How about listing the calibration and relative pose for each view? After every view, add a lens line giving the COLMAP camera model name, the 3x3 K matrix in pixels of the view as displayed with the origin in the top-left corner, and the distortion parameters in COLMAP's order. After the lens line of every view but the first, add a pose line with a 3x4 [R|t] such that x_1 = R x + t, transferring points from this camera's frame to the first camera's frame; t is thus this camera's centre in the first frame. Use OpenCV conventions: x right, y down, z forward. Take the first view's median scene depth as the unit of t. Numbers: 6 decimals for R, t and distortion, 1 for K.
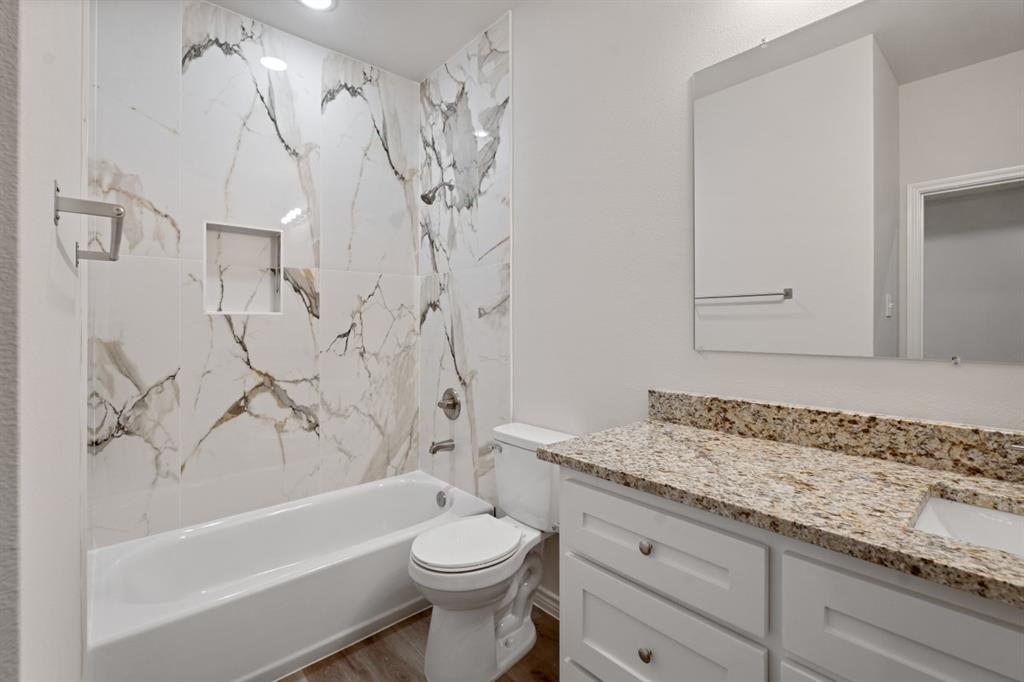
lens RADIAL K [[449.2, 0, 515.6], [0, 449.2, 334.4], [0, 0, 1]] dist [-0.003901, 0.000105]
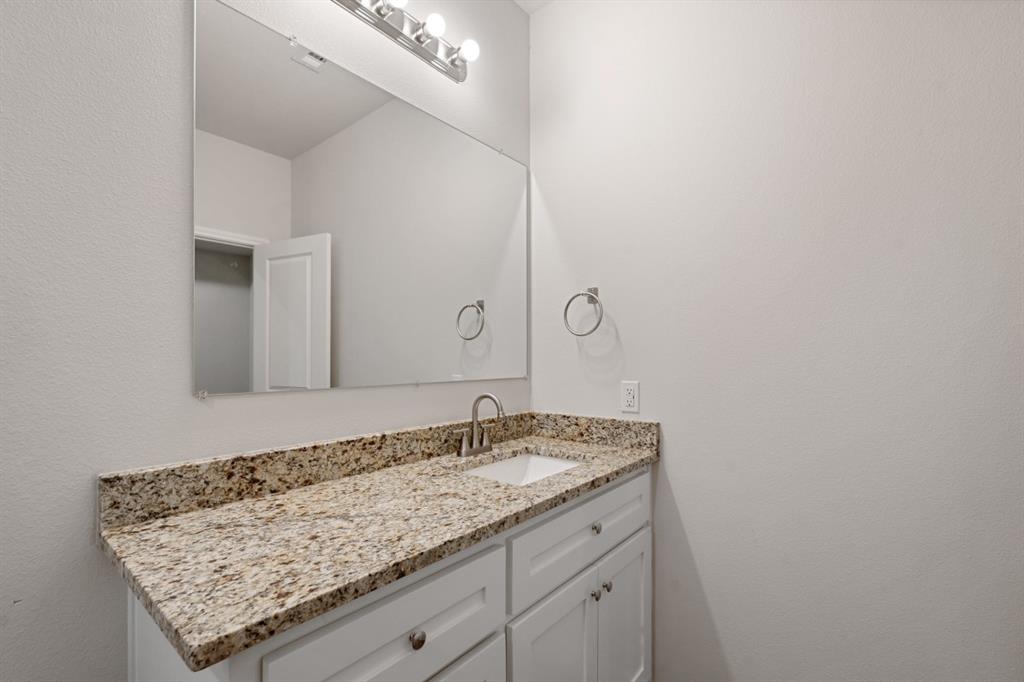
lens RADIAL K [[449.2, 0, 510.1], [0, 449.2, 343.3], [0, 0, 1]] dist [-0.003901, 0.000105]
pose [[-0.152594, 0.031463, 0.987788, -0.453841], [0.021827, 0.999357, -0.028459, -0.022546], [-0.988048, 0.017218, -0.153183, 0.798955]]
